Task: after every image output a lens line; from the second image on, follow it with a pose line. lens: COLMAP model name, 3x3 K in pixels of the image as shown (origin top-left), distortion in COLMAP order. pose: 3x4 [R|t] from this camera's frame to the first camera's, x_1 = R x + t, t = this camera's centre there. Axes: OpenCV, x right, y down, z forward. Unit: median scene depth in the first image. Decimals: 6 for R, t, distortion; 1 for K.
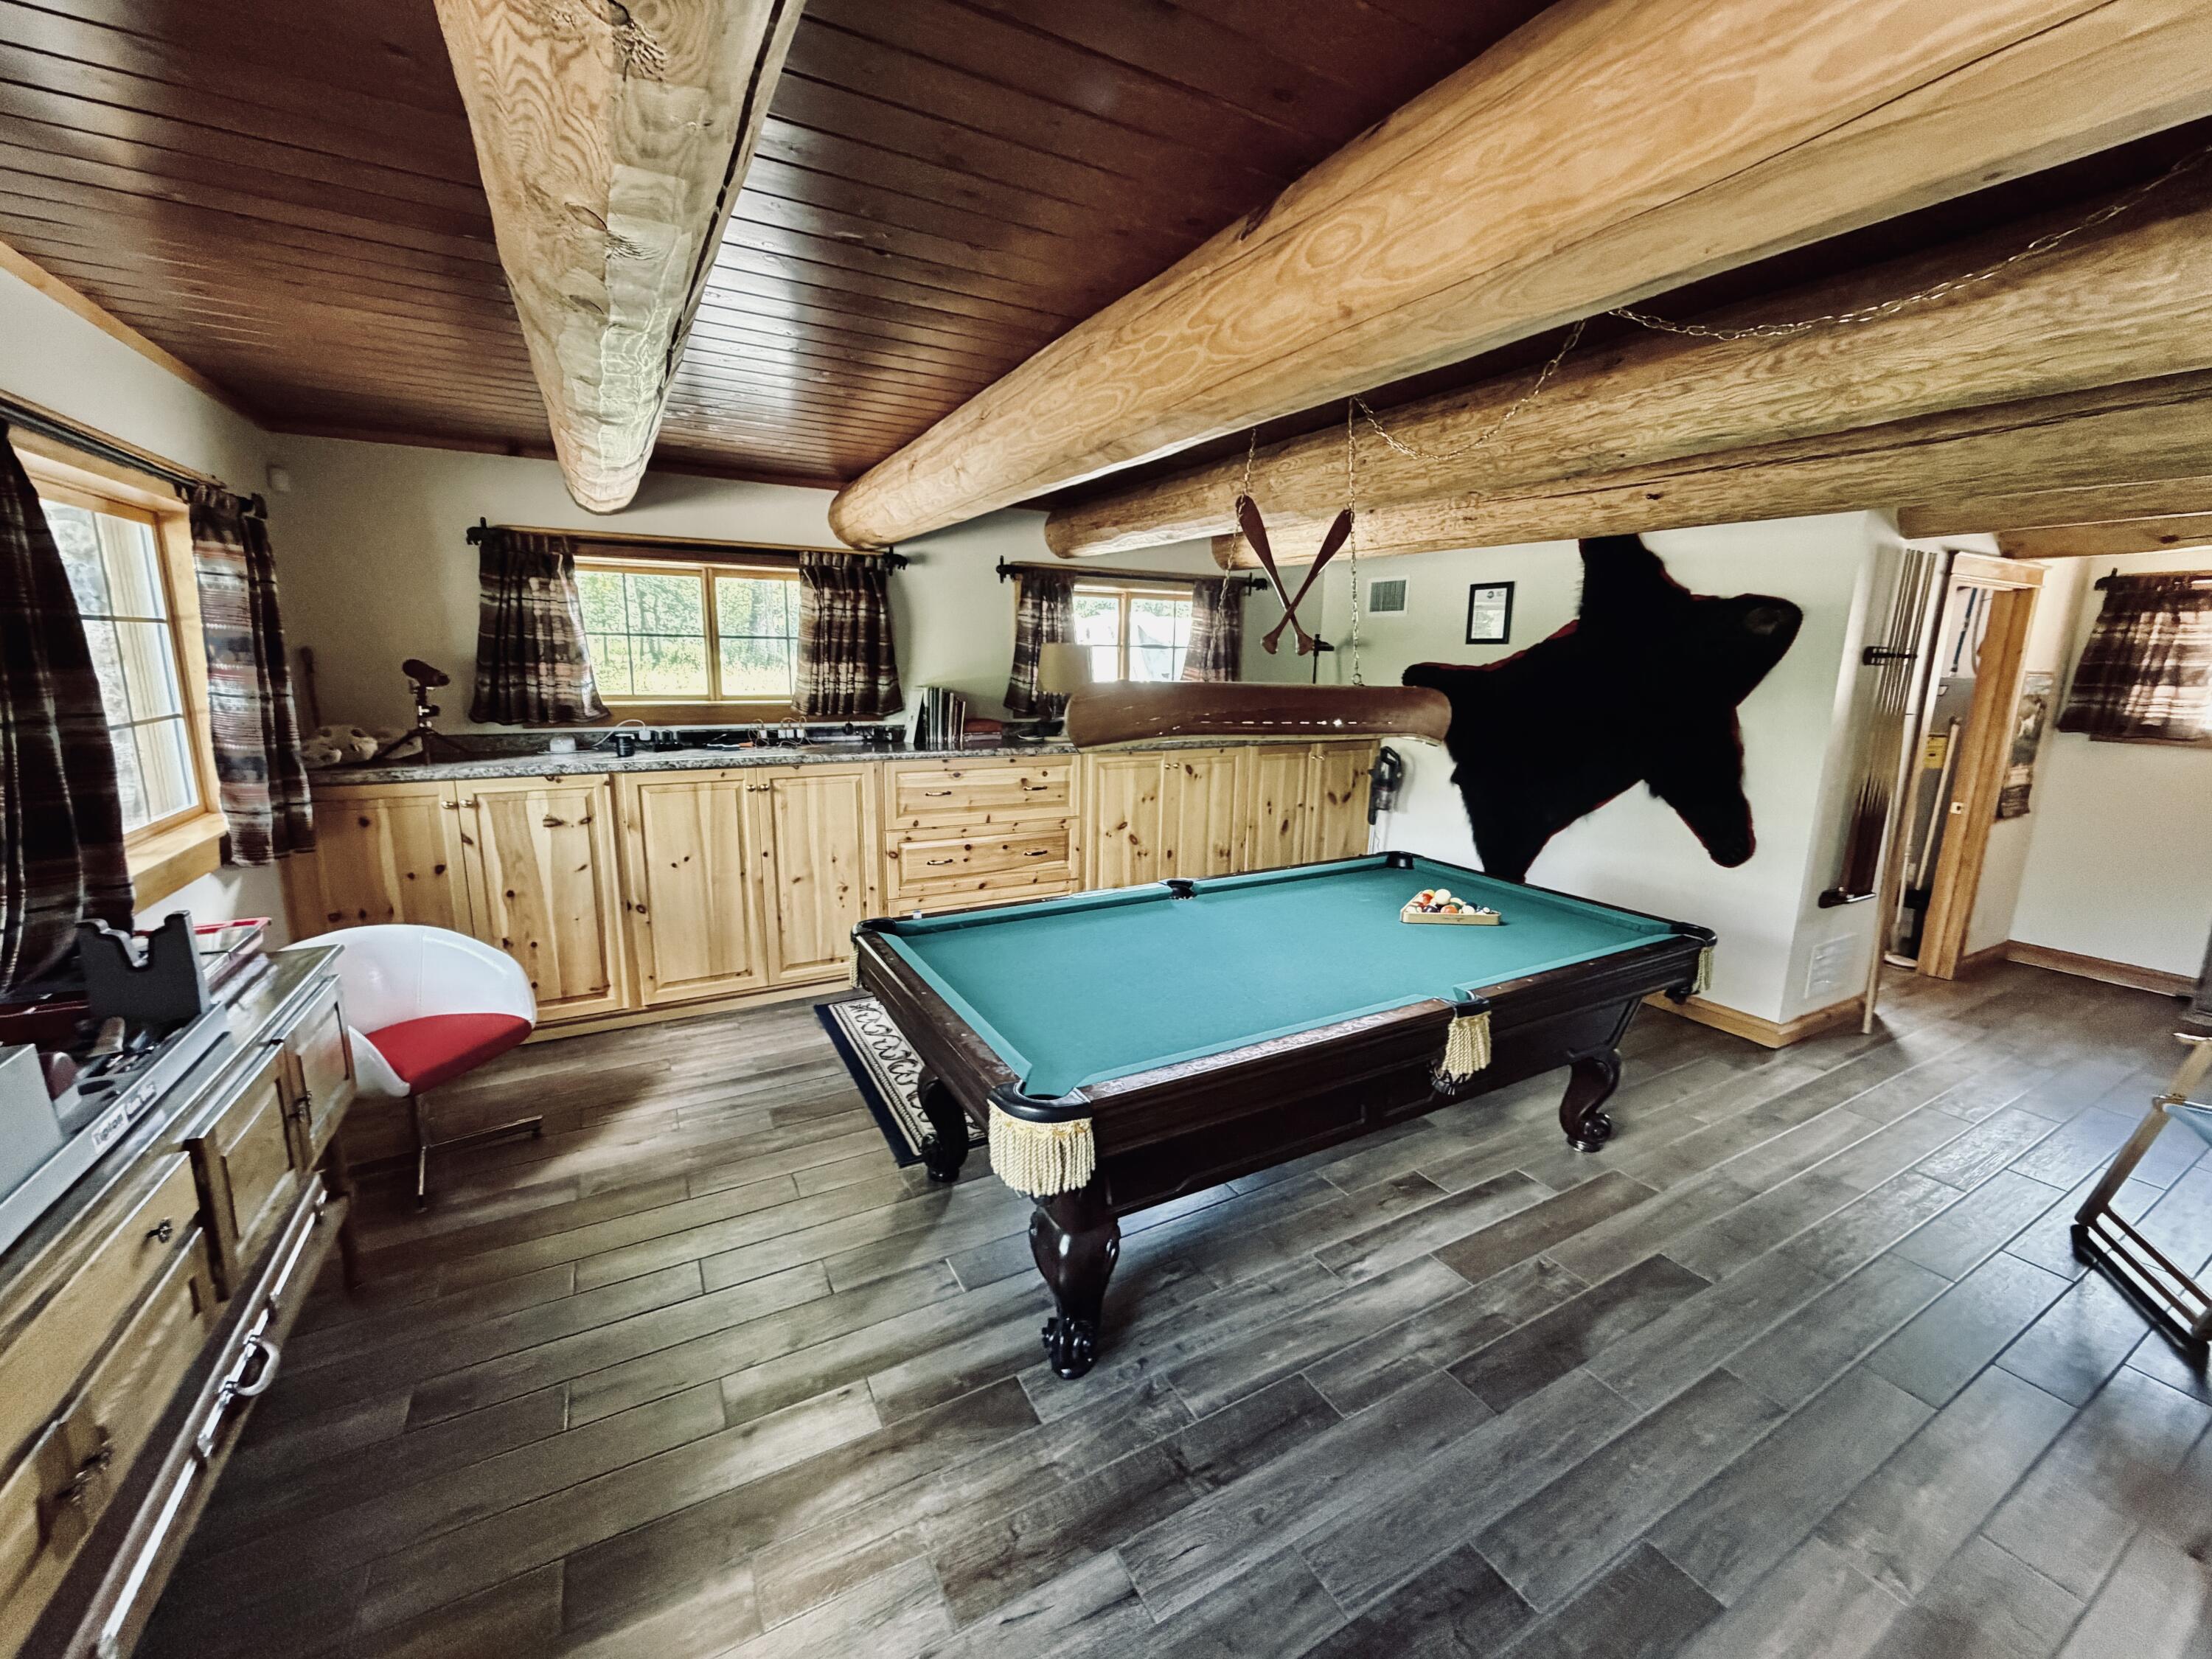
lens RADIAL K [[873.1, 0, 1106.0], [0, 873.1, 829.5], [0, 0, 1]] dist [0.000517, -0.000003]
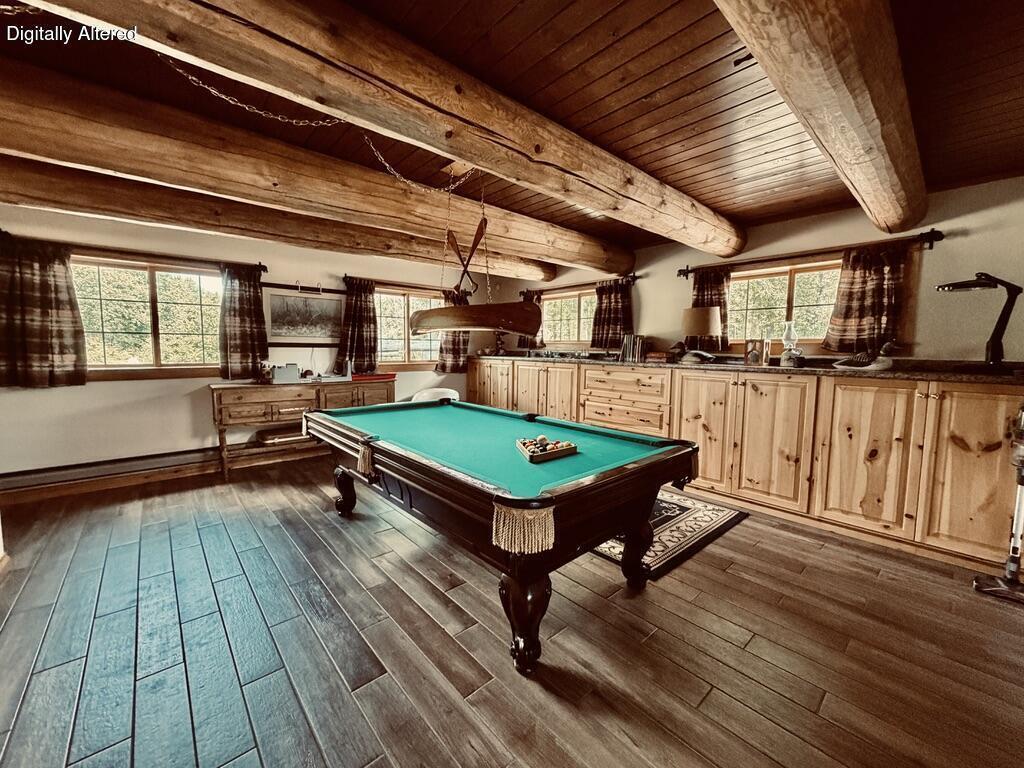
lens RADIAL K [[413.7, 0, 512.0], [0, 413.7, 384.0], [0, 0, 1]] dist [0.000841, 0.000062]
pose [[0.212058, 0.073311, -0.974503, 0.751259], [-0.196509, 0.980013, 0.030964, -0.022004], [0.957296, 0.184932, 0.222226, 0.551223]]
